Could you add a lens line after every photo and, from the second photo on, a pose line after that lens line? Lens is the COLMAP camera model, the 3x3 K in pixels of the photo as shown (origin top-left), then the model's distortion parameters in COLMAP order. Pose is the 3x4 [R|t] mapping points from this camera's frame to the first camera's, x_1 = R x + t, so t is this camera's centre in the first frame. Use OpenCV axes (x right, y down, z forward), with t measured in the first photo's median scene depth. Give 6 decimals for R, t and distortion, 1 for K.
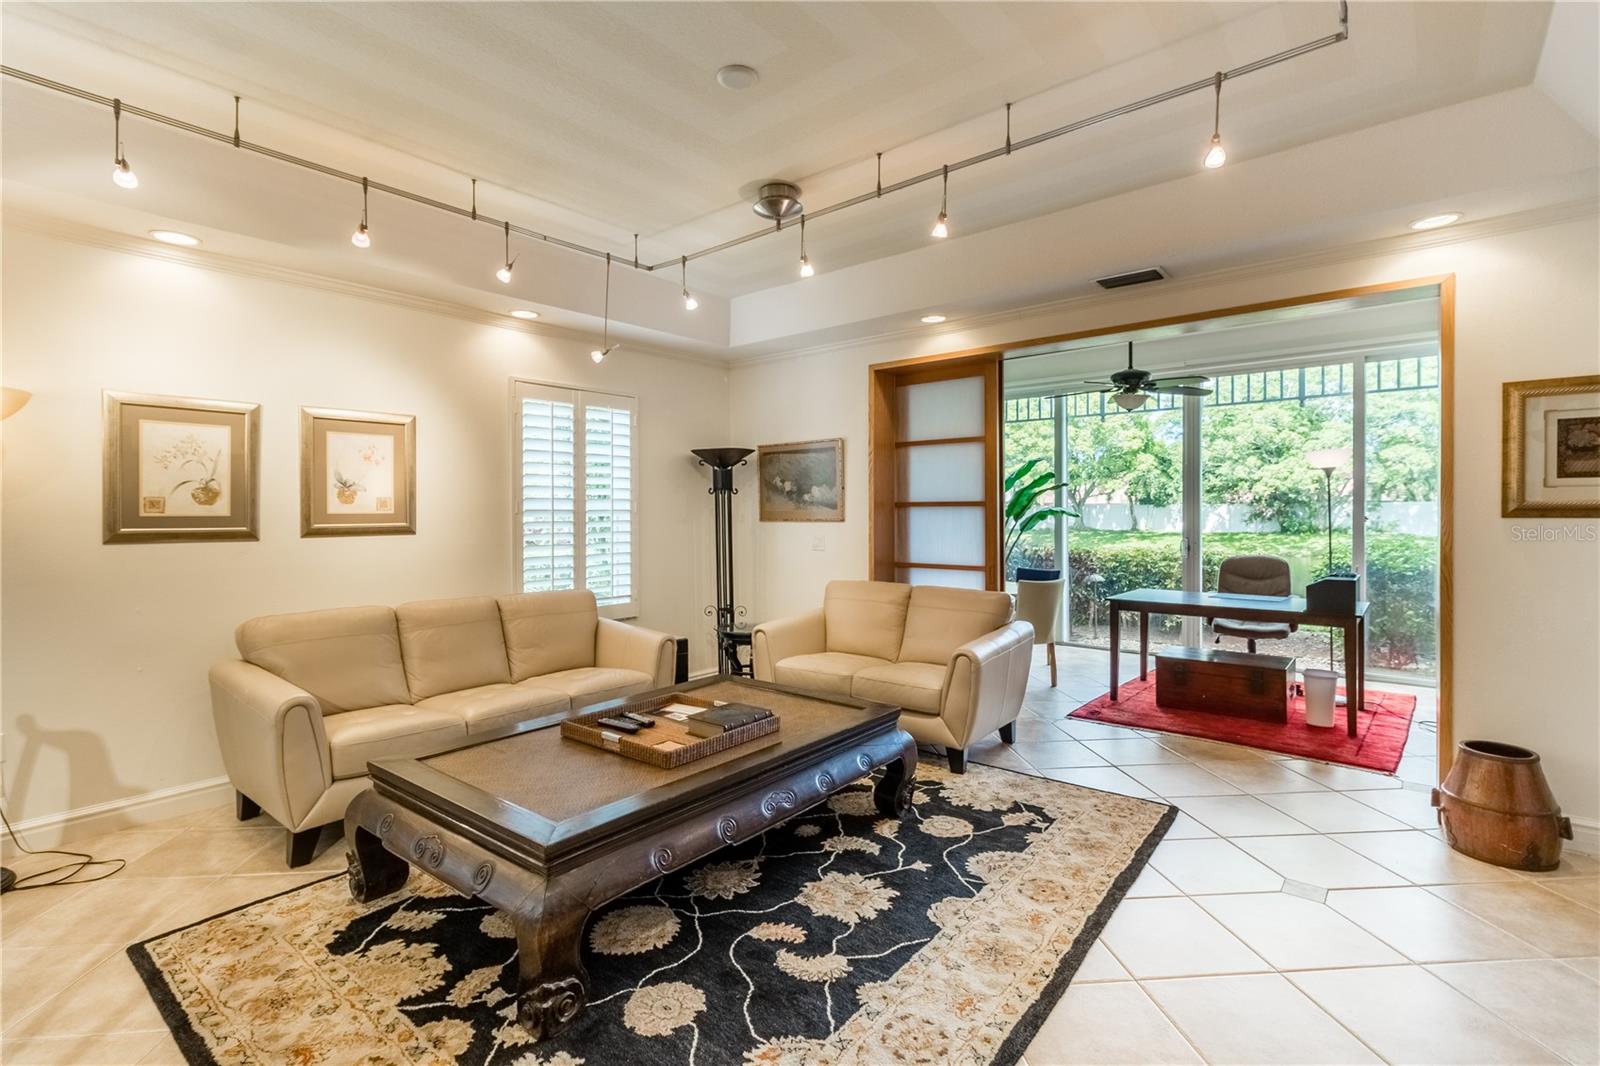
lens RADIAL K [[740.3, 0, 790.2], [0, 740.3, 521.2], [0, 0, 1]] dist [-0.006091, 0.003476]
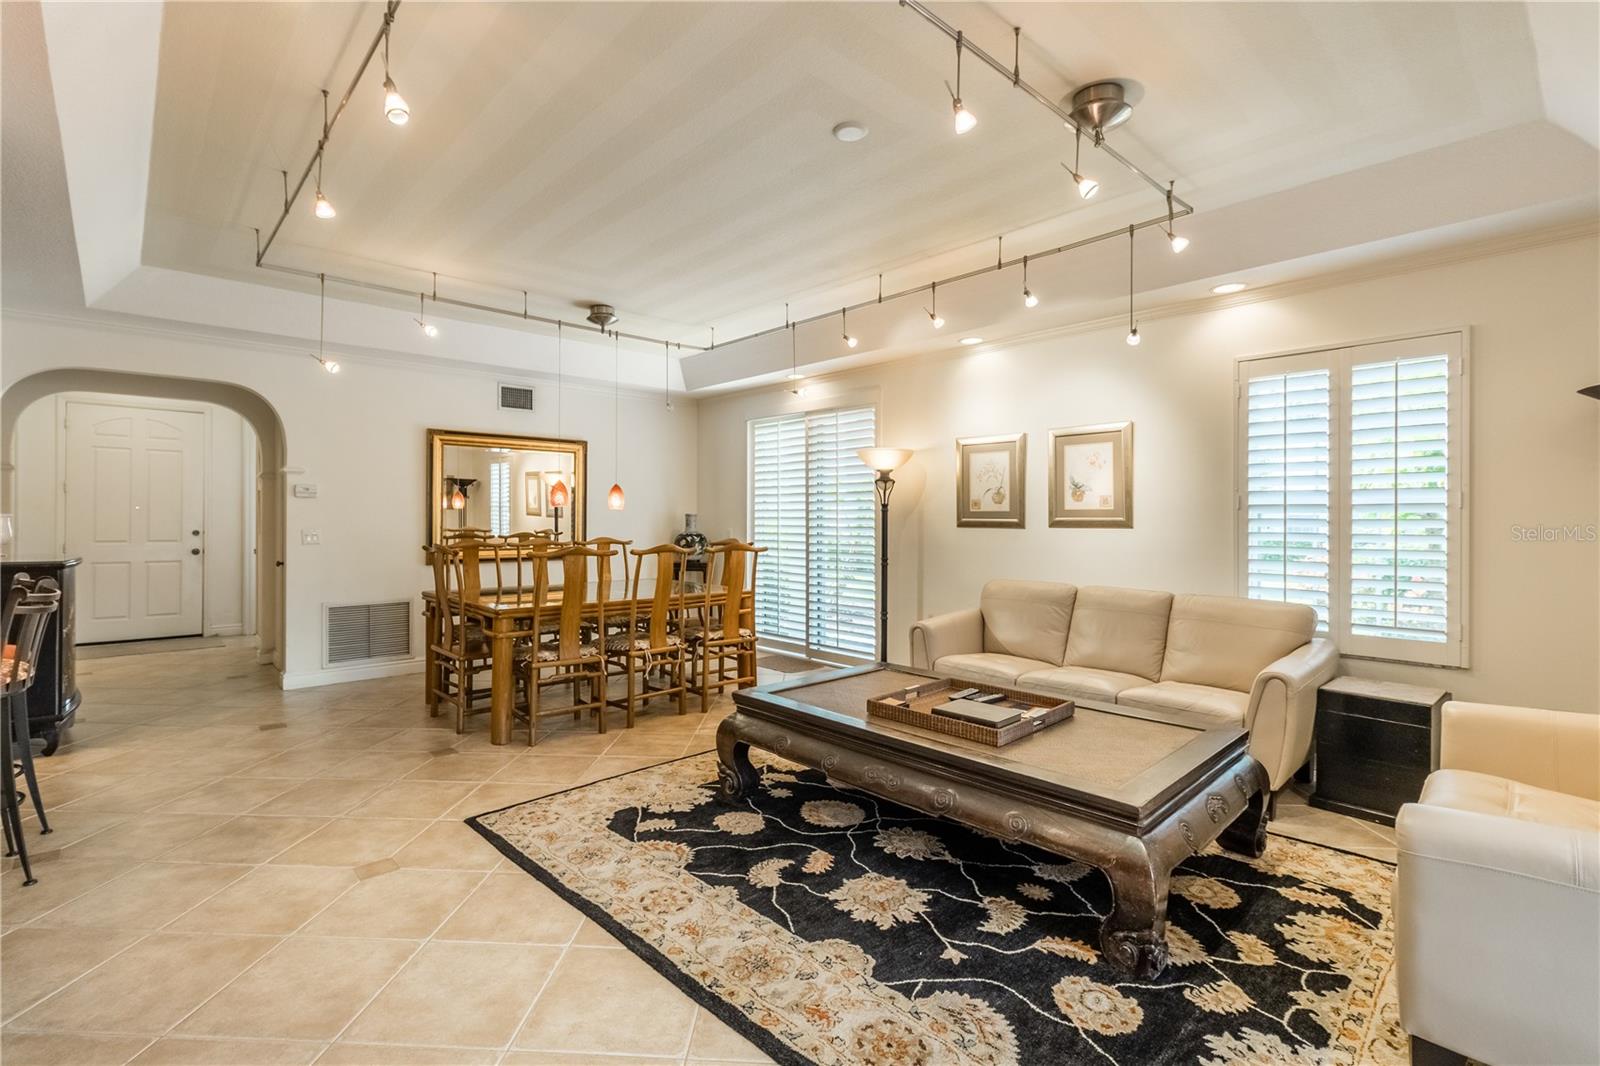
lens RADIAL K [[740.3, 0, 778.9], [0, 740.3, 523.7], [0, 0, 1]] dist [-0.006091, 0.003476]
pose [[-0.137548, 0.010753, -0.990437, 0.724261], [-0.015112, 0.999802, 0.012953, 0.005260], [0.990380, 0.016750, -0.137358, 0.689993]]
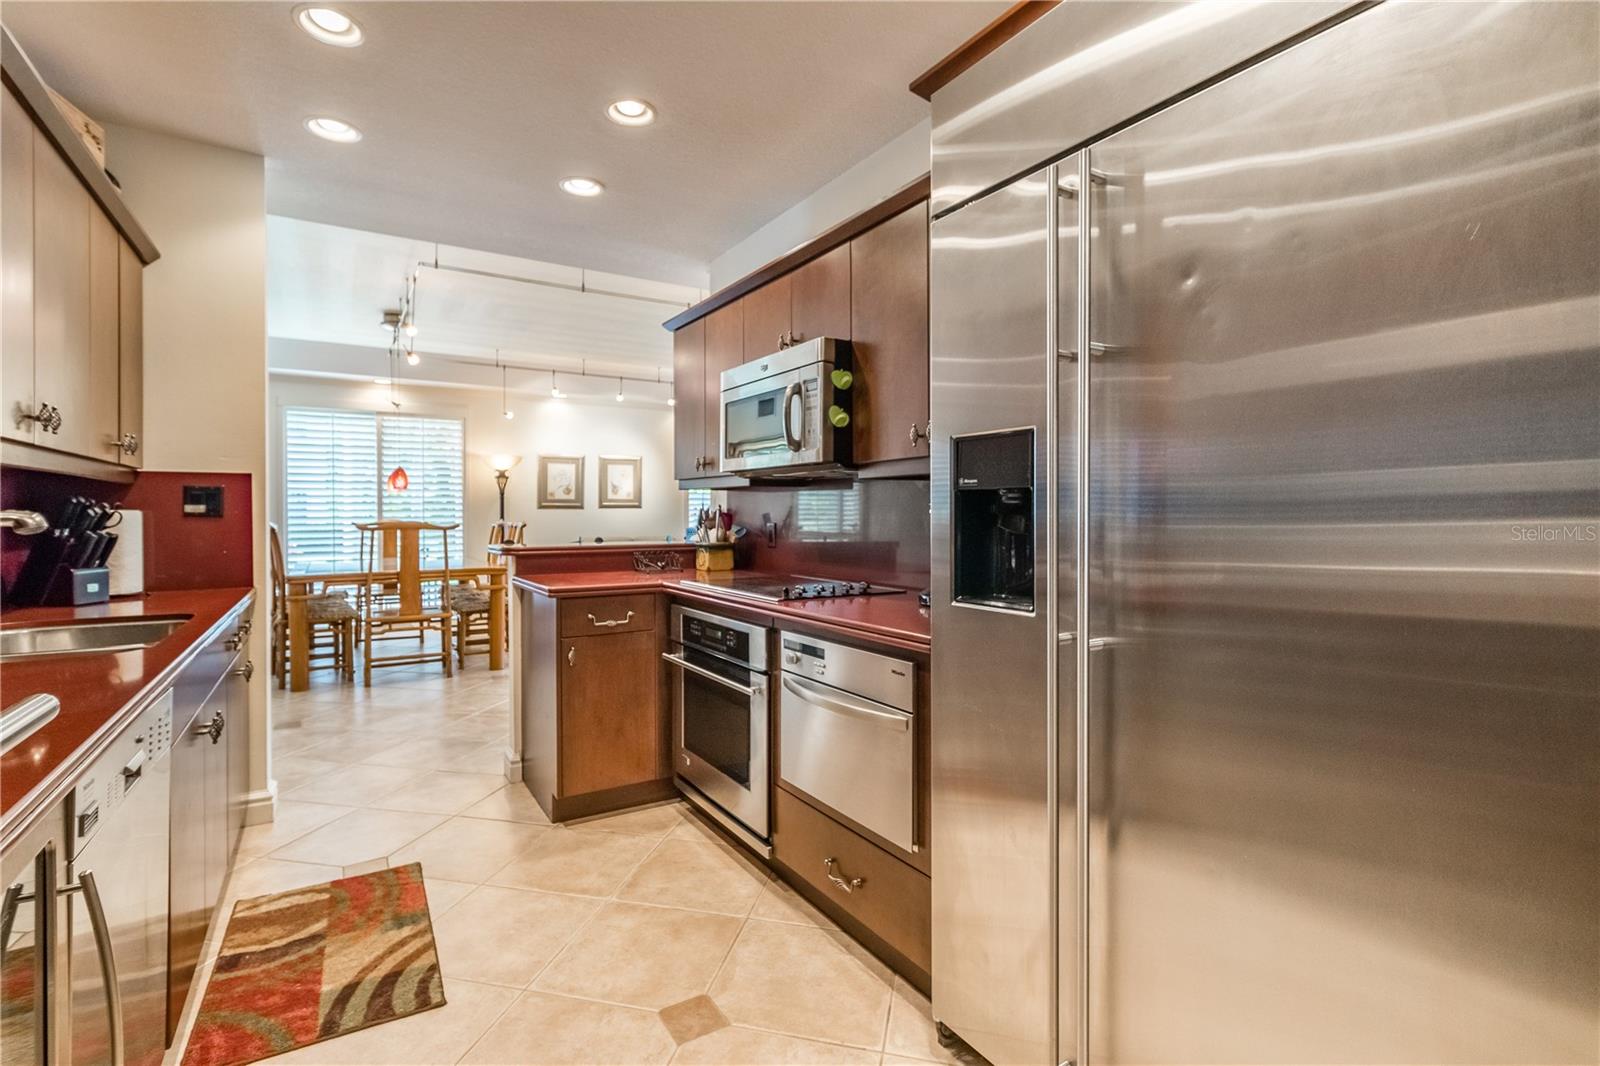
lens RADIAL K [[740.3, 0, 785.5], [0, 740.3, 523.8], [0, 0, 1]] dist [-0.006091, 0.003476]
pose [[0.951367, -0.004476, -0.308027, 0.668071], [0.002442, 0.999973, -0.006989, 0.090193], [0.308049, 0.005897, 0.951352, -1.118432]]
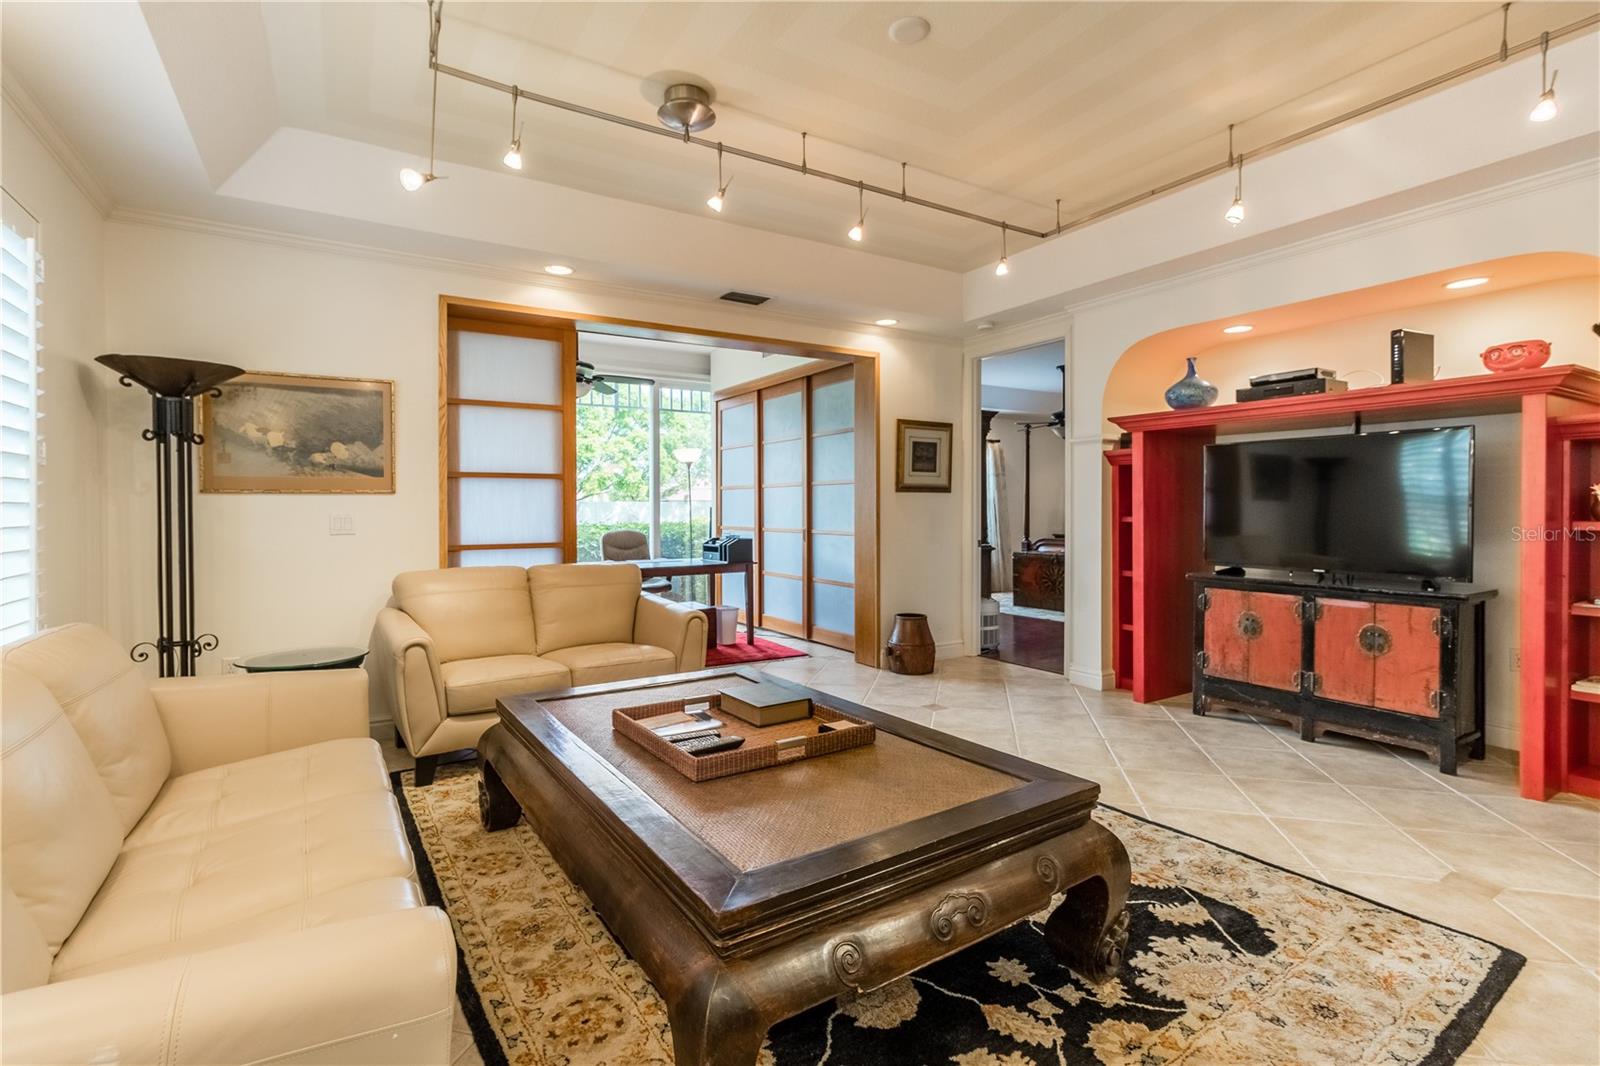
lens RADIAL K [[740.3, 0, 787.3], [0, 740.3, 519.0], [0, 0, 1]] dist [-0.006091, 0.003476]
pose [[0.315491, -0.010501, 0.948870, -0.710974], [0.015387, 0.999864, 0.005949, 0.038814], [-0.948804, 0.012724, 0.315610, 0.551747]]
